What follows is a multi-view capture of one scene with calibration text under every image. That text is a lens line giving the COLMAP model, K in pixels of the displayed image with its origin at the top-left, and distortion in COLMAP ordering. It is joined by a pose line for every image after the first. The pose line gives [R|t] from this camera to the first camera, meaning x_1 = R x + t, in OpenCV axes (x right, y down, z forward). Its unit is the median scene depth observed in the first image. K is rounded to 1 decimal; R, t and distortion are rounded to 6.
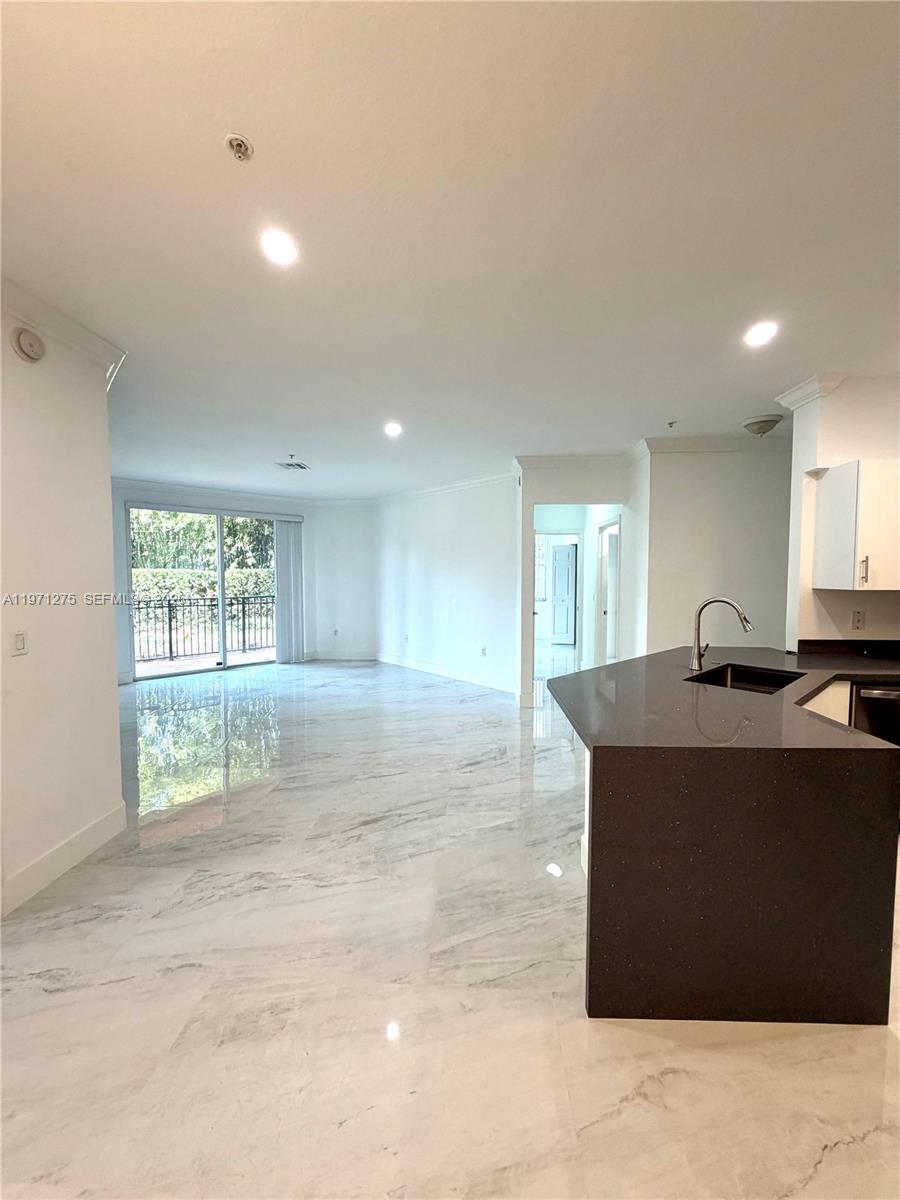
lens RADIAL K [[477.0, 0, 444.4], [0, 477.0, 603.6], [0, 0, 1]] dist [0.000222, -0.000389]
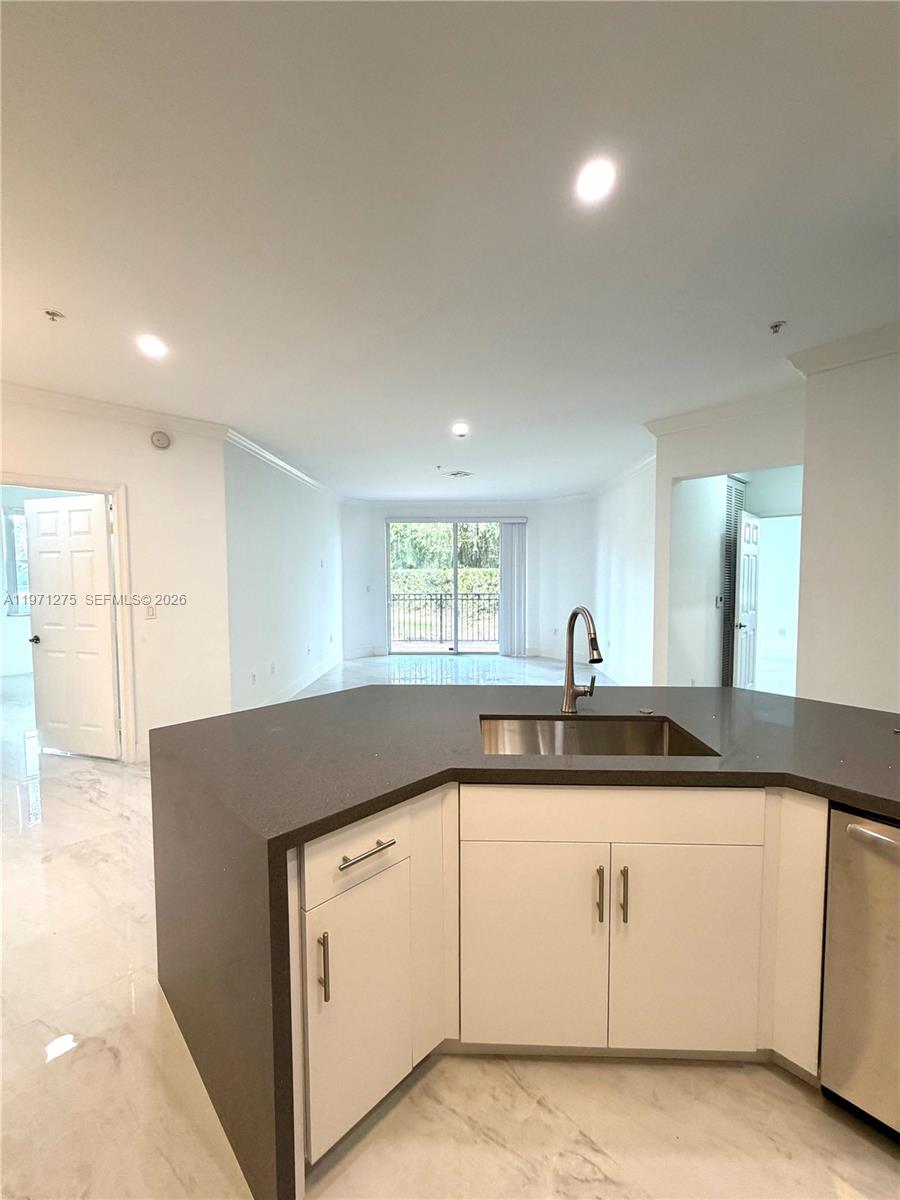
lens RADIAL K [[477.0, 0, 451.1], [0, 477.0, 598.6], [0, 0, 1]] dist [0.000222, -0.000389]
pose [[0.725465, 0.037777, -0.687221, 0.302974], [-0.044554, 0.998976, 0.007882, -0.006458], [0.686815, 0.024901, 0.726405, 0.136951]]
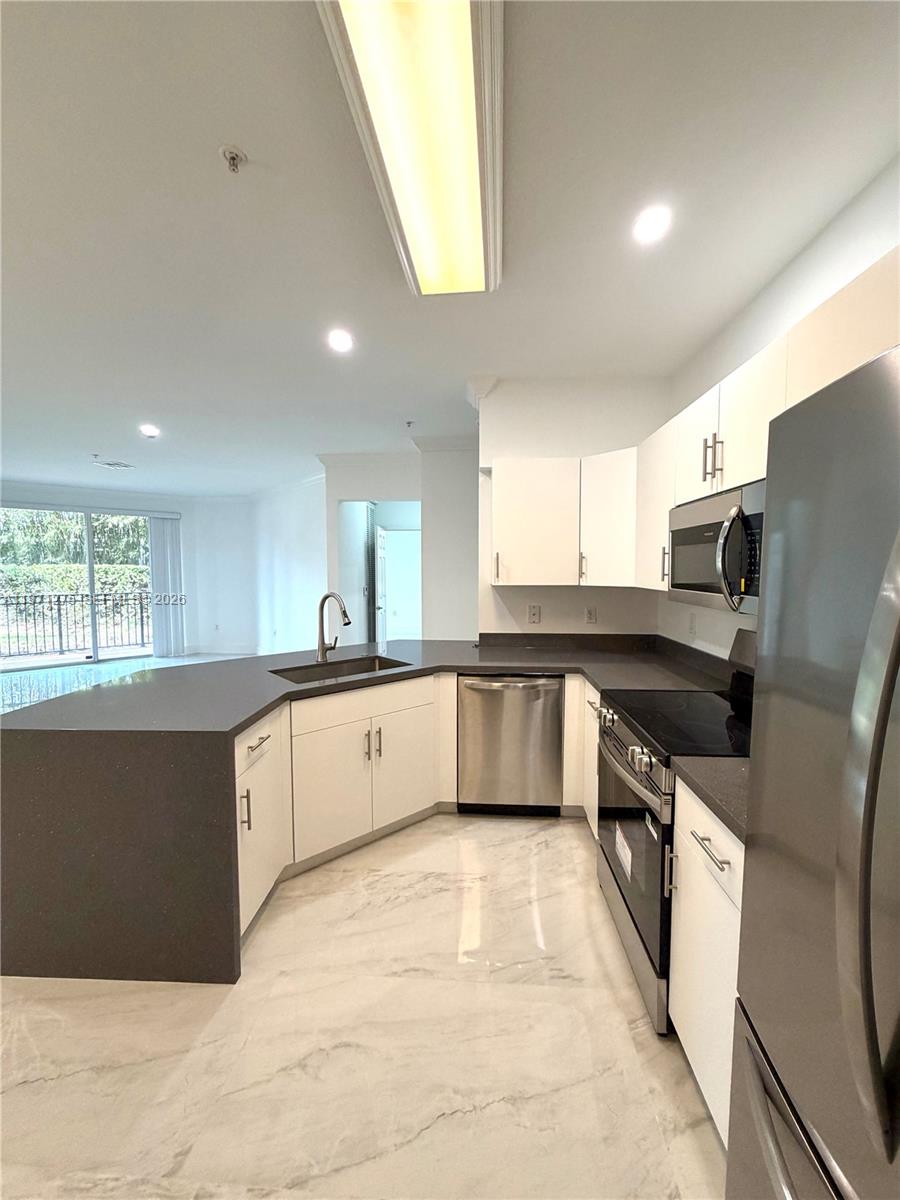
lens RADIAL K [[477.0, 0, 446.5], [0, 477.0, 598.2], [0, 0, 1]] dist [0.000222, -0.000389]
pose [[0.999933, 0.001399, -0.011496, 0.283358], [-0.001439, 0.999993, -0.003503, 0.001946], [0.011491, 0.003519, 0.999928, -0.015745]]
